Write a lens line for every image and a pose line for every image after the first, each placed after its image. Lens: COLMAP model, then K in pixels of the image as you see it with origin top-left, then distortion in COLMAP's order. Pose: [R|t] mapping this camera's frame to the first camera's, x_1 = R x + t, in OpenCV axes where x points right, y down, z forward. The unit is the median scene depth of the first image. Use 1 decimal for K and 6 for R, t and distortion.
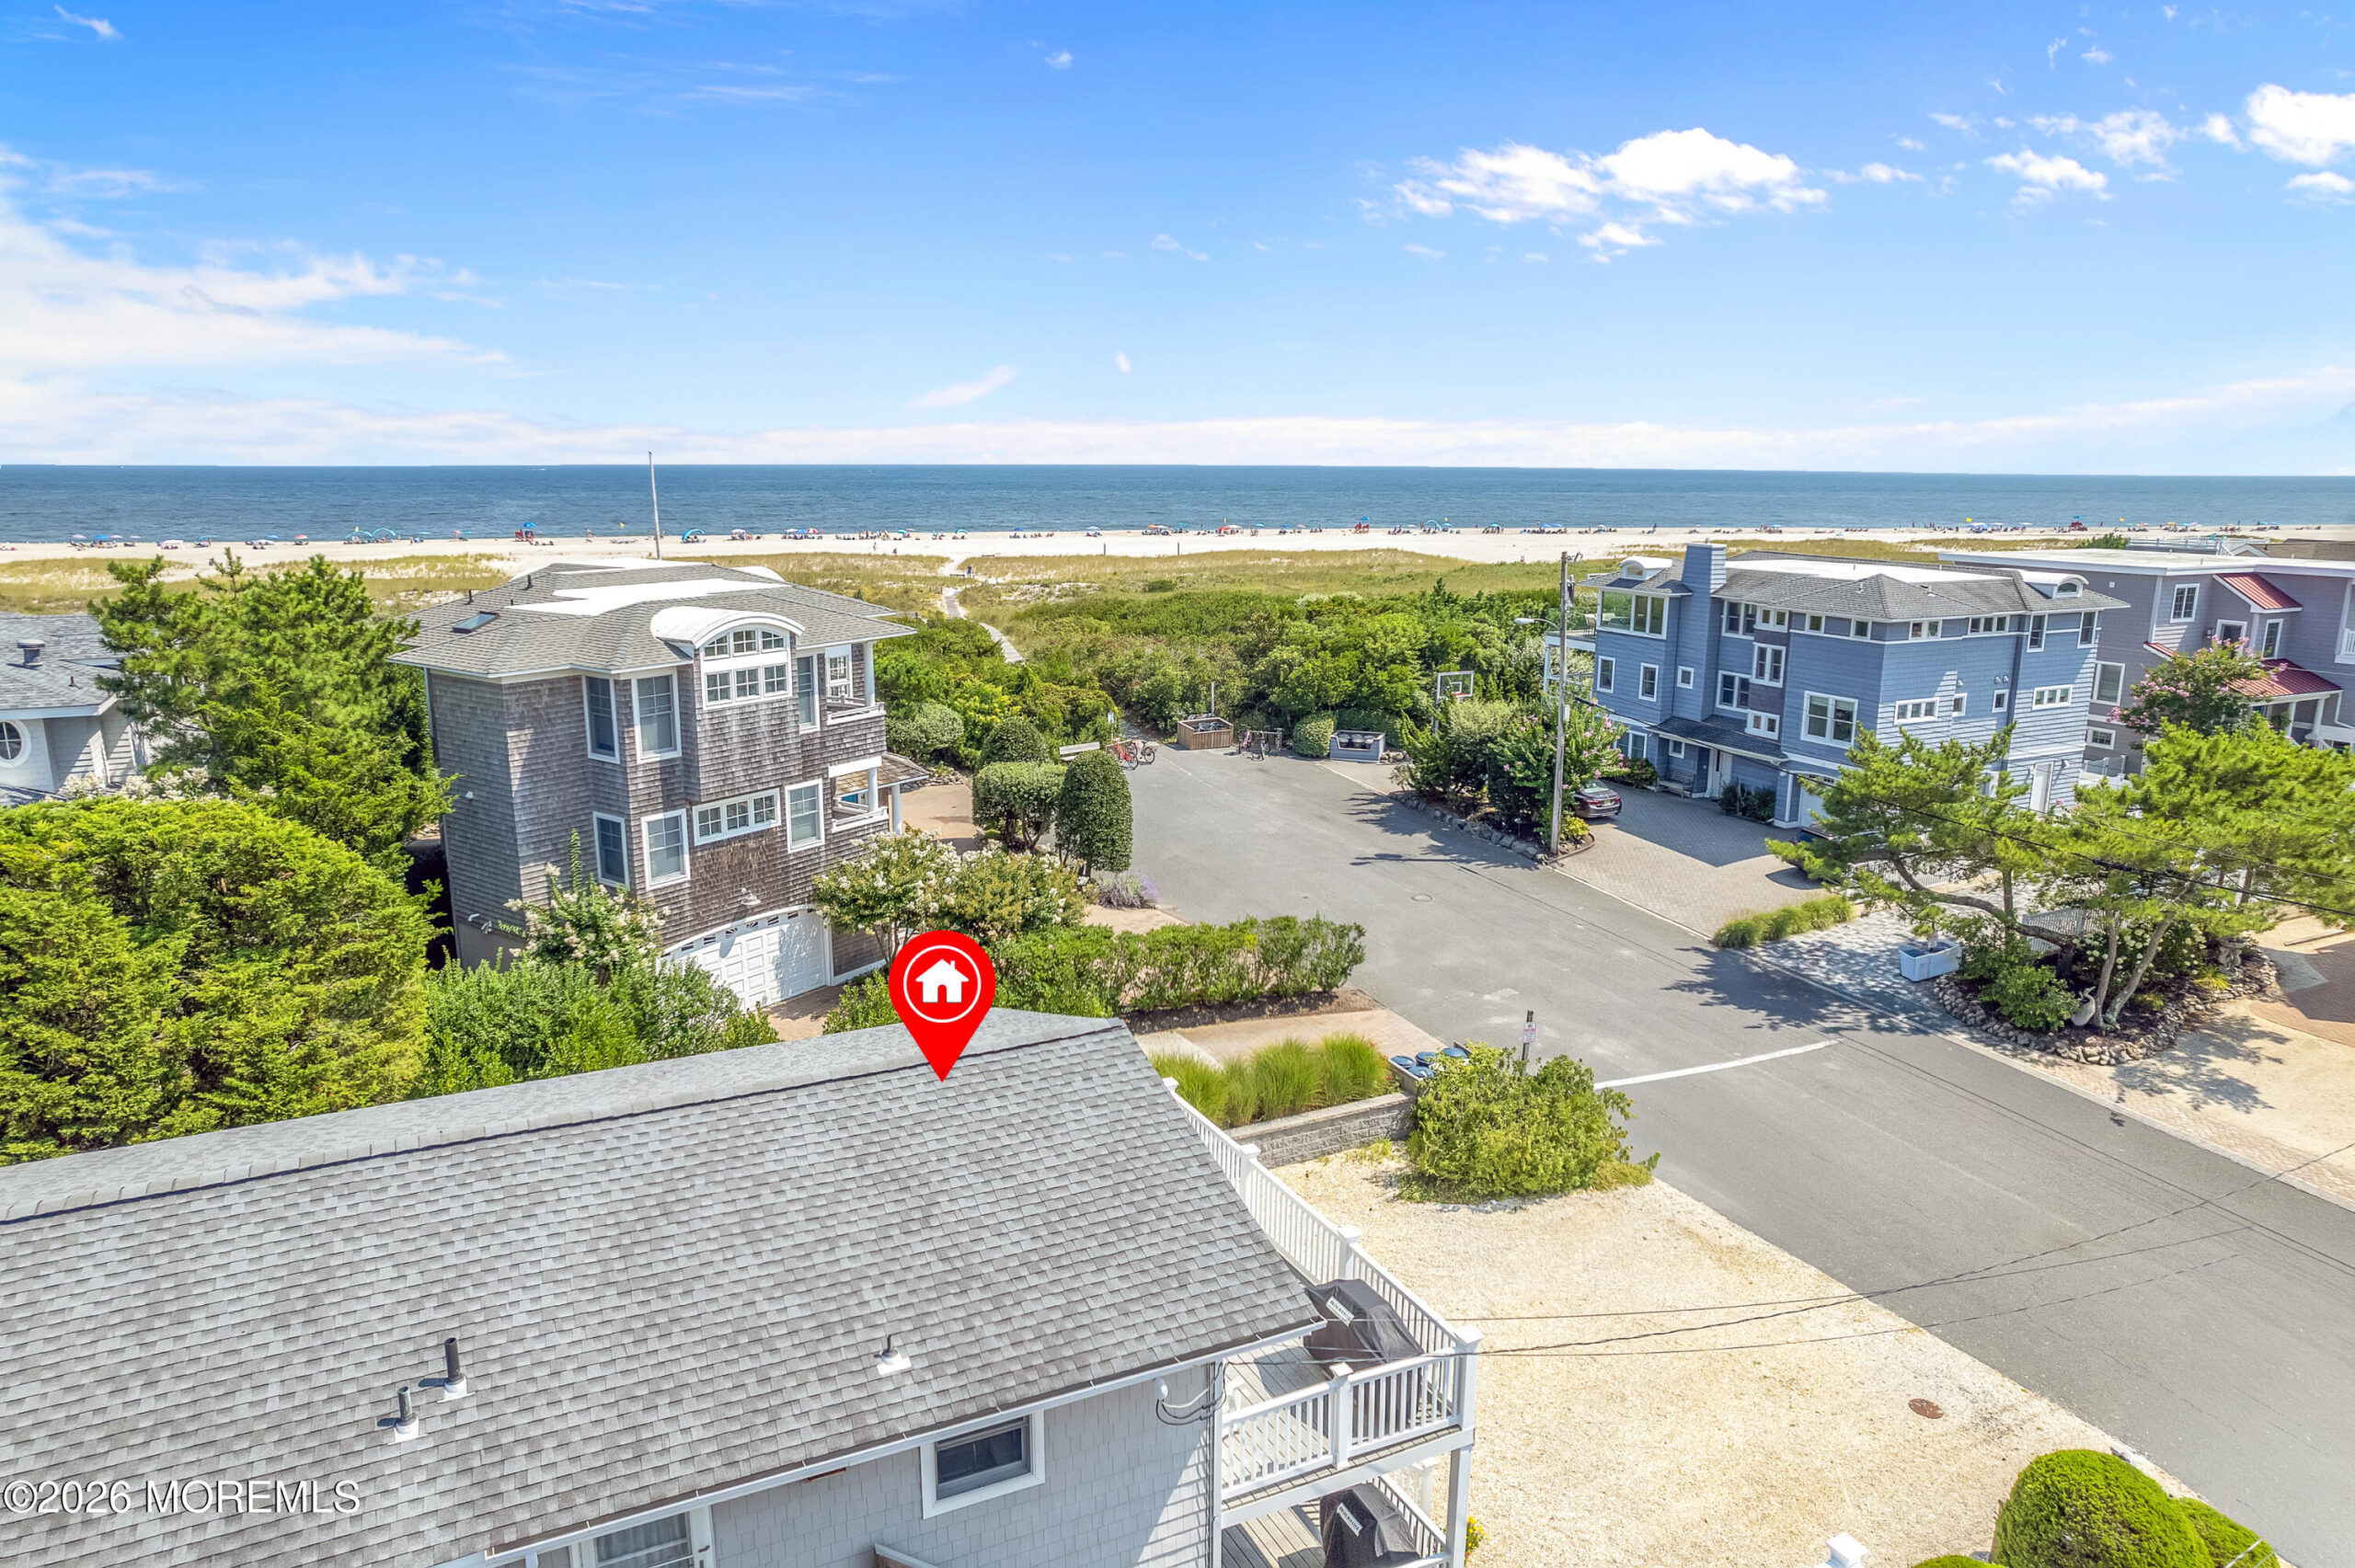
lens RADIAL K [[1507.9, 0, 1177.5], [0, 1507.9, 784.0], [0, 0, 1]] dist [-0.069498, 0.064583]
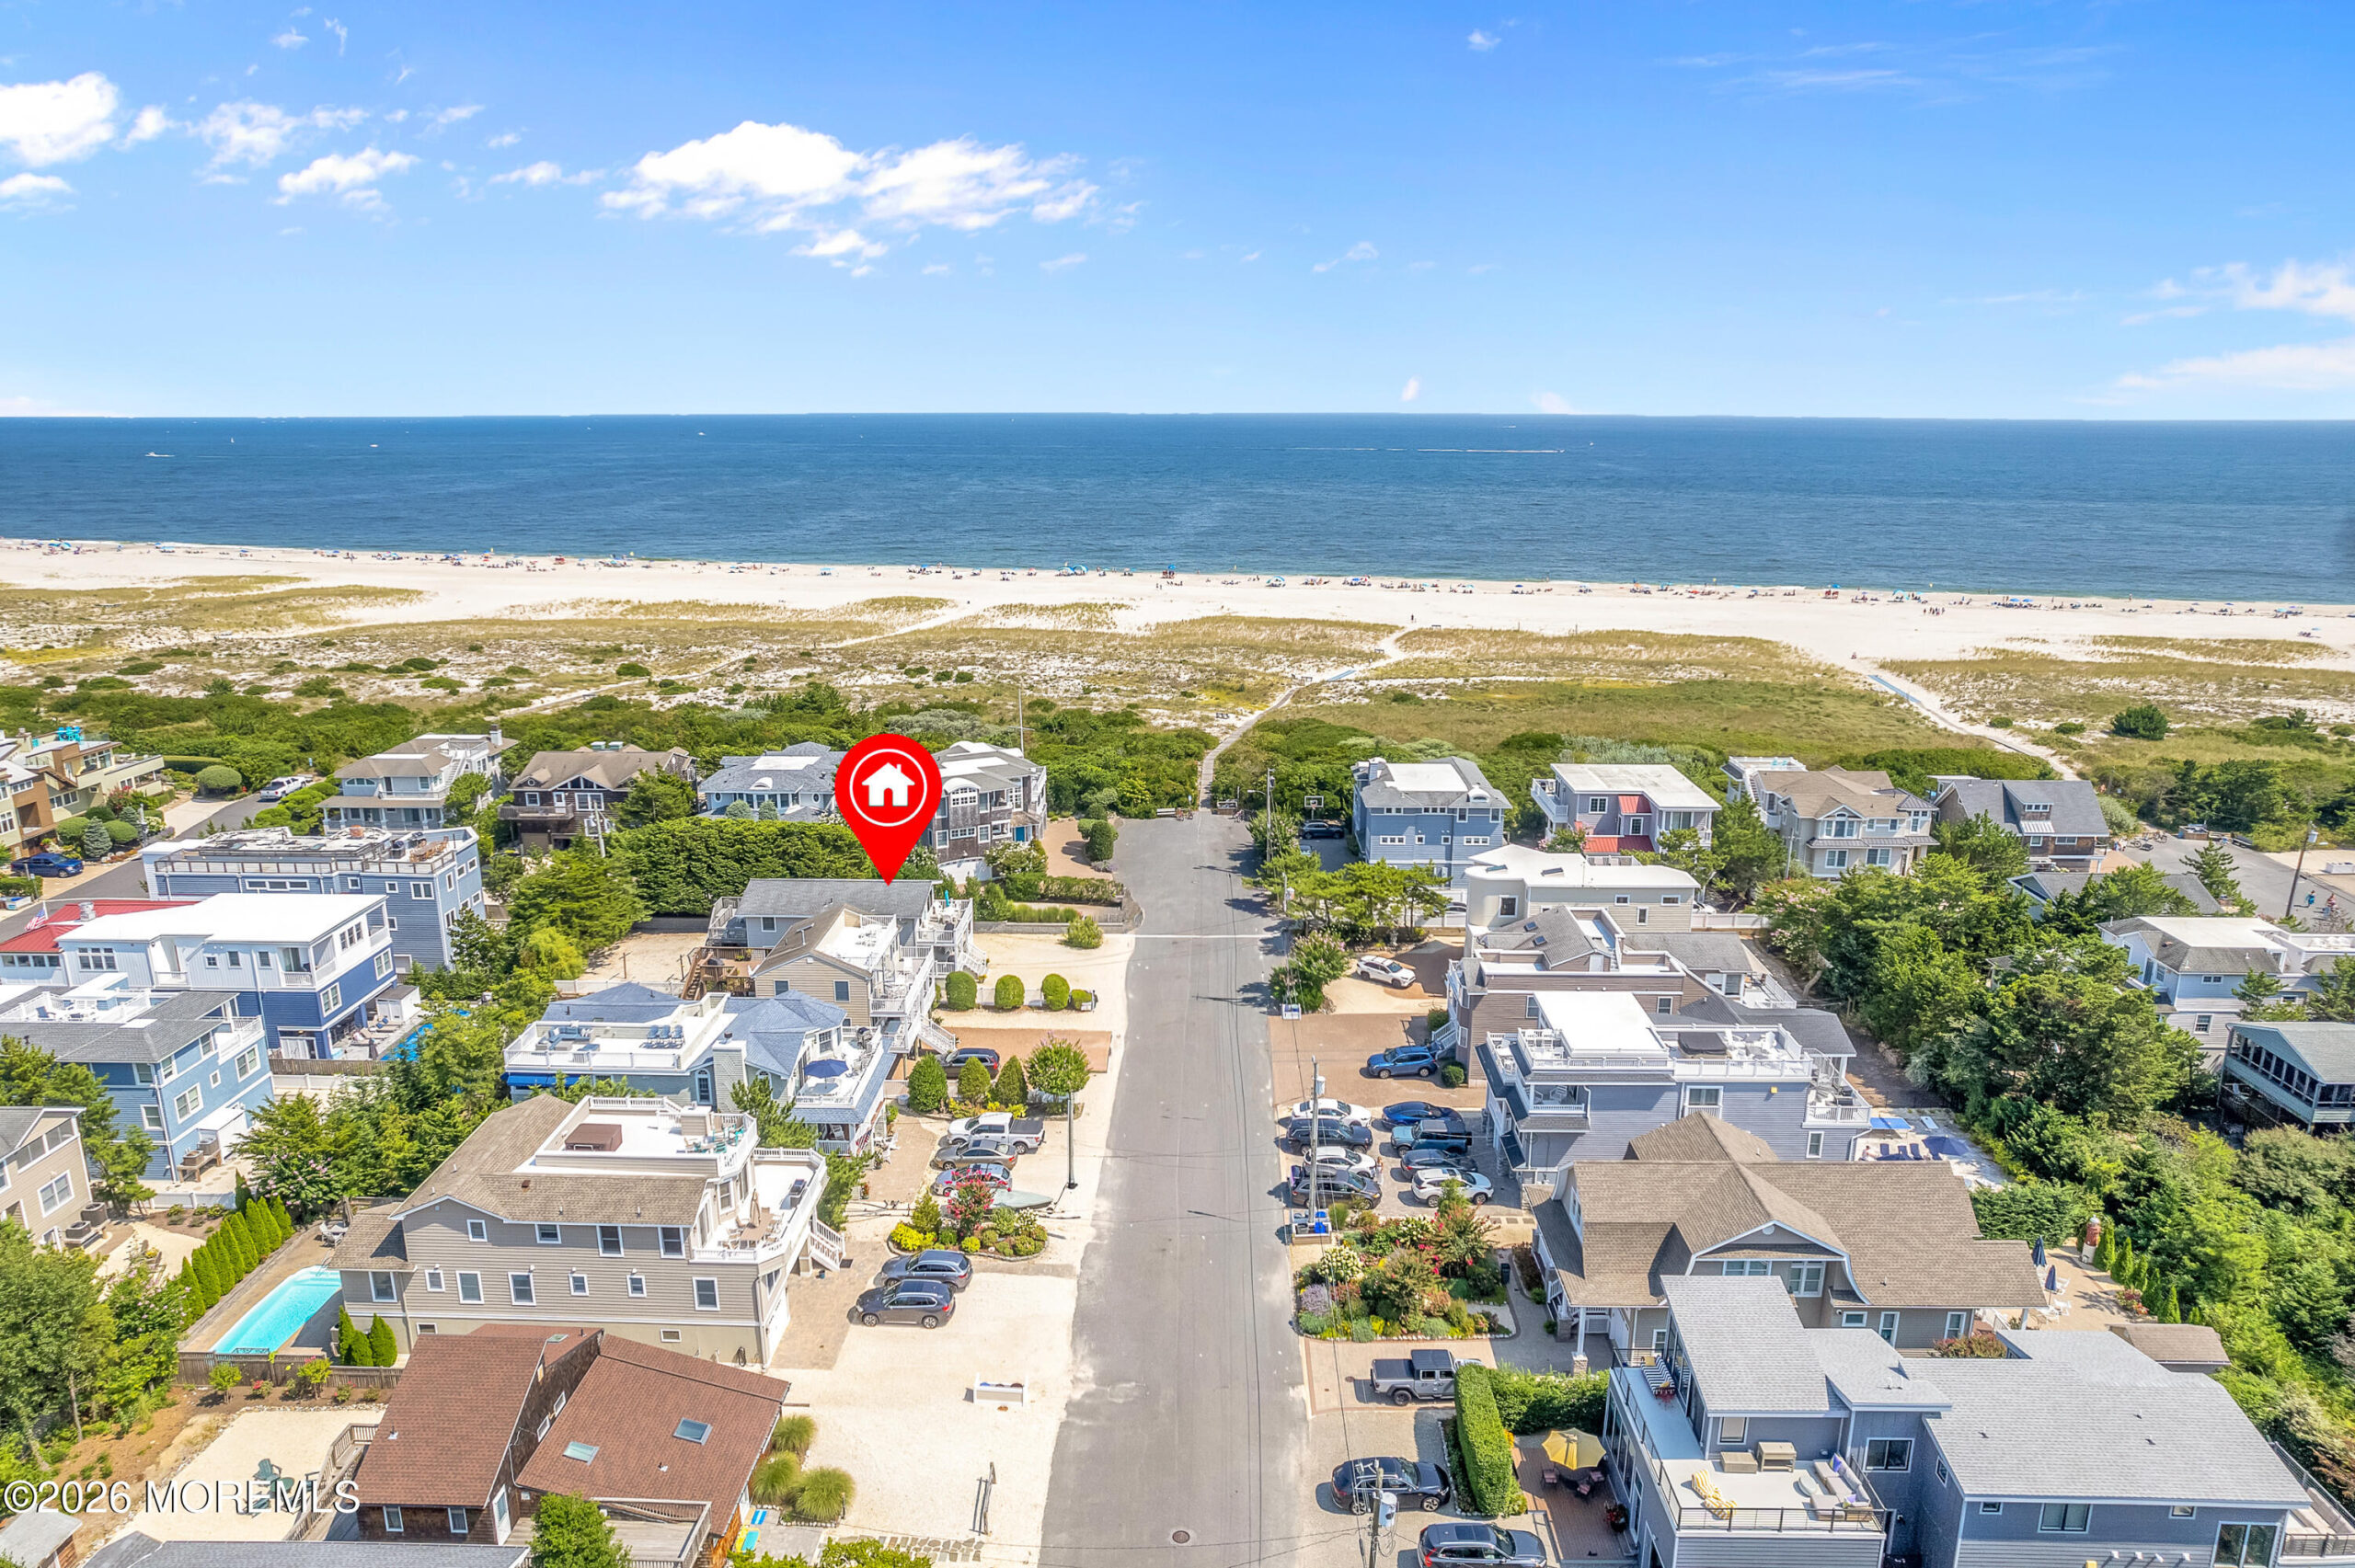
lens RADIAL K [[1507.9, 0, 1177.5], [0, 1507.9, 784.0], [0, 0, 1]] dist [-0.069498, 0.064583]
pose [[0.882259, 0.110456, -0.457622, 2.032029], [-0.095732, 0.993868, 0.055326, -0.385064], [0.460927, -0.005003, 0.887424, -2.282614]]
